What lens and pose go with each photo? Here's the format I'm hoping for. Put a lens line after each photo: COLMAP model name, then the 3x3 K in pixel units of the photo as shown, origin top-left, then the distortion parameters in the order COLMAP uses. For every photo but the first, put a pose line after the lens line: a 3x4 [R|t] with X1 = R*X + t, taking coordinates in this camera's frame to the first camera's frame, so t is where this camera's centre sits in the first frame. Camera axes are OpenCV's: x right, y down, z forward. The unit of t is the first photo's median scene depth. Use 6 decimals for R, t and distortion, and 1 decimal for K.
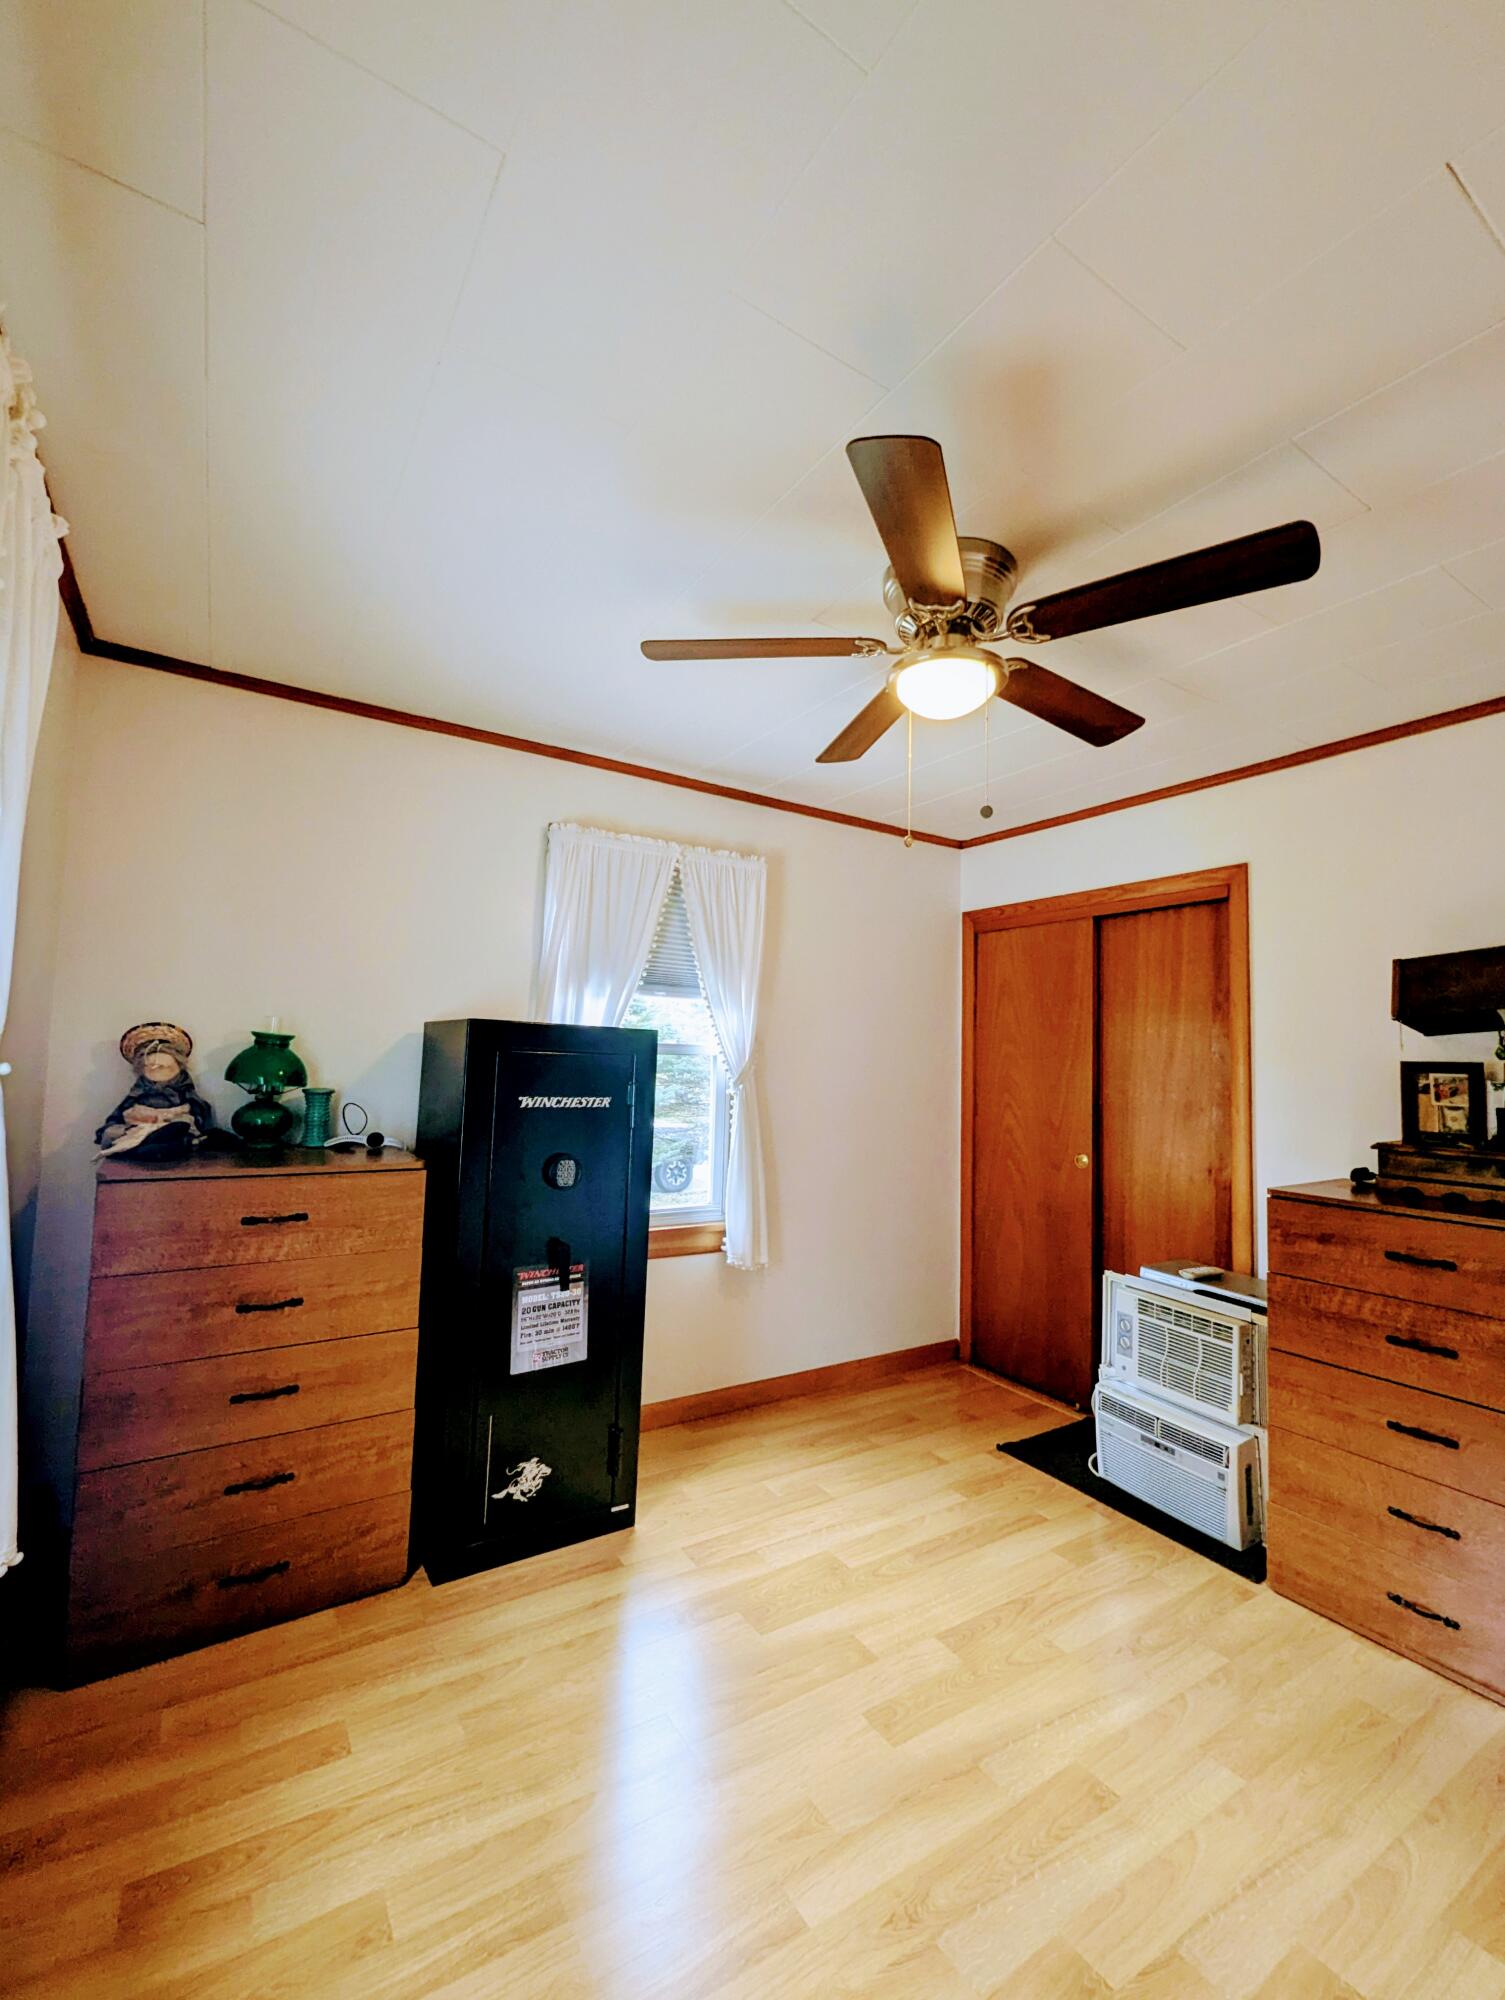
lens RADIAL K [[835.7, 0, 751.5], [0, 835.7, 1000.6], [0, 0, 1]] dist [0.001302, -0.000766]
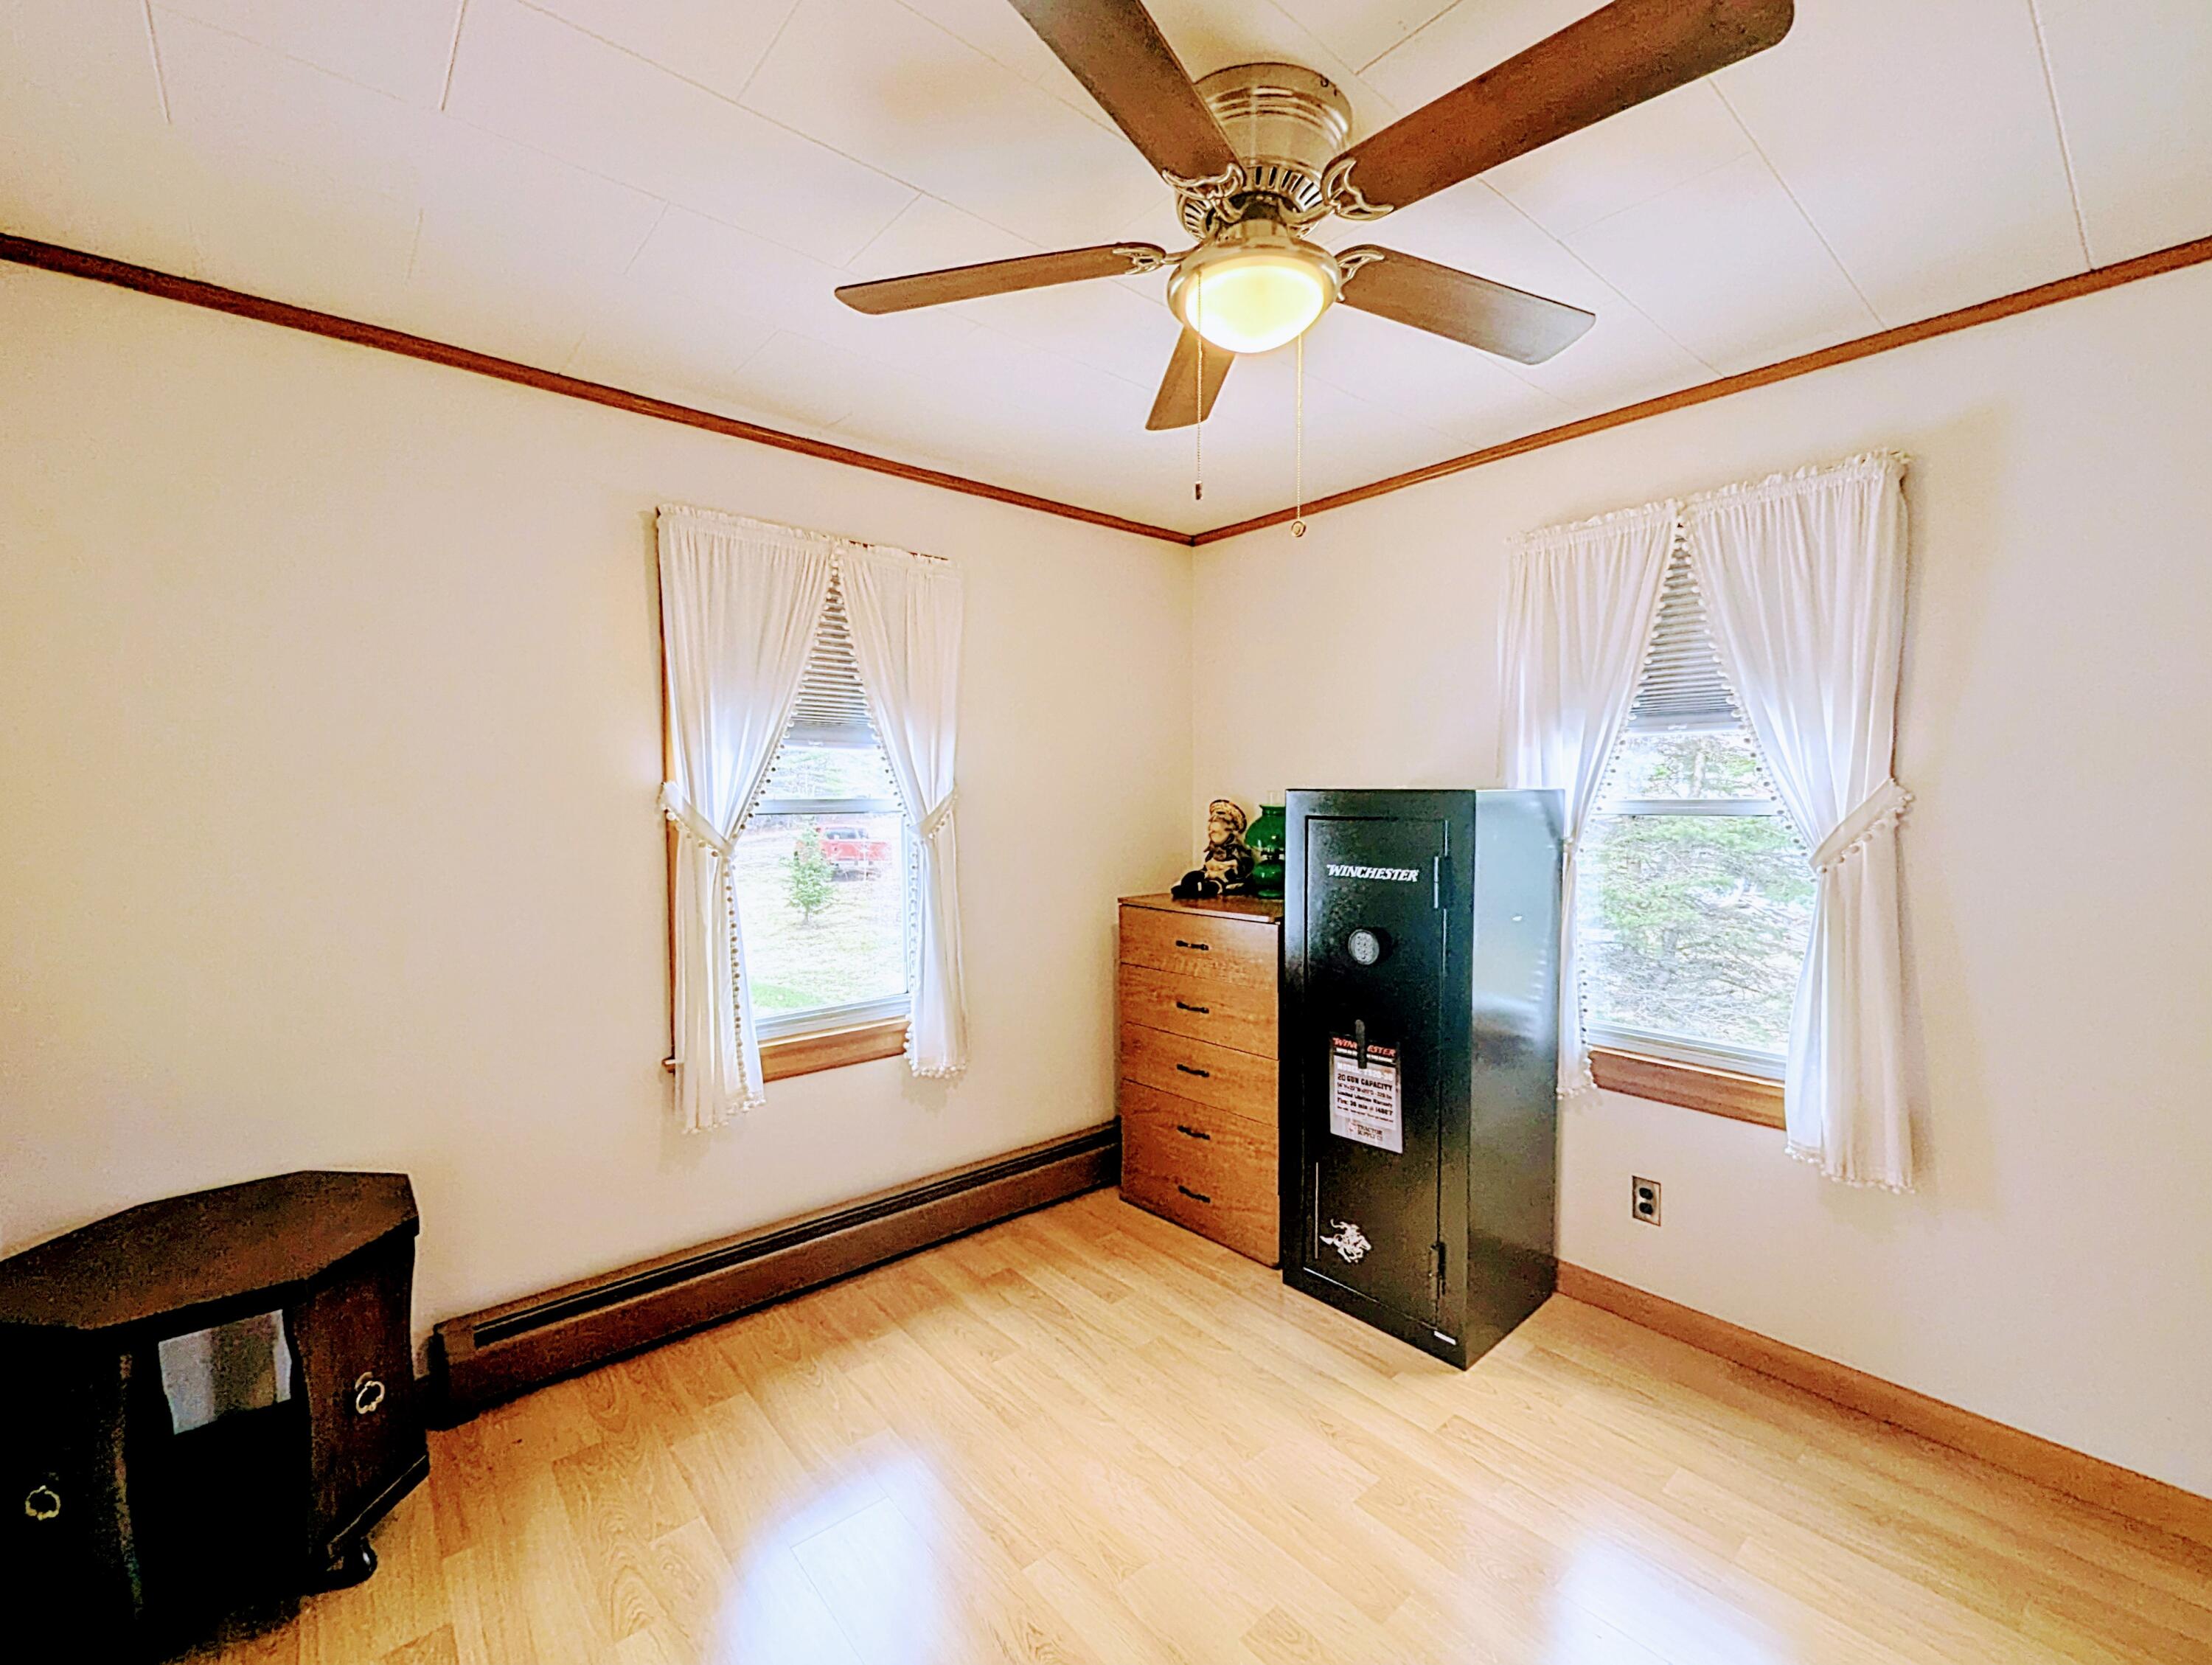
lens RADIAL K [[924.3, 0, 1103.7], [0, 924.3, 841.4], [0, 0, 1]] dist [0.001302, -0.000766]
pose [[0.145791, 0.015444, -0.989195, 0.795750], [0.076742, 0.996689, 0.026872, 0.038266], [0.986334, -0.079830, 0.144124, 0.591969]]
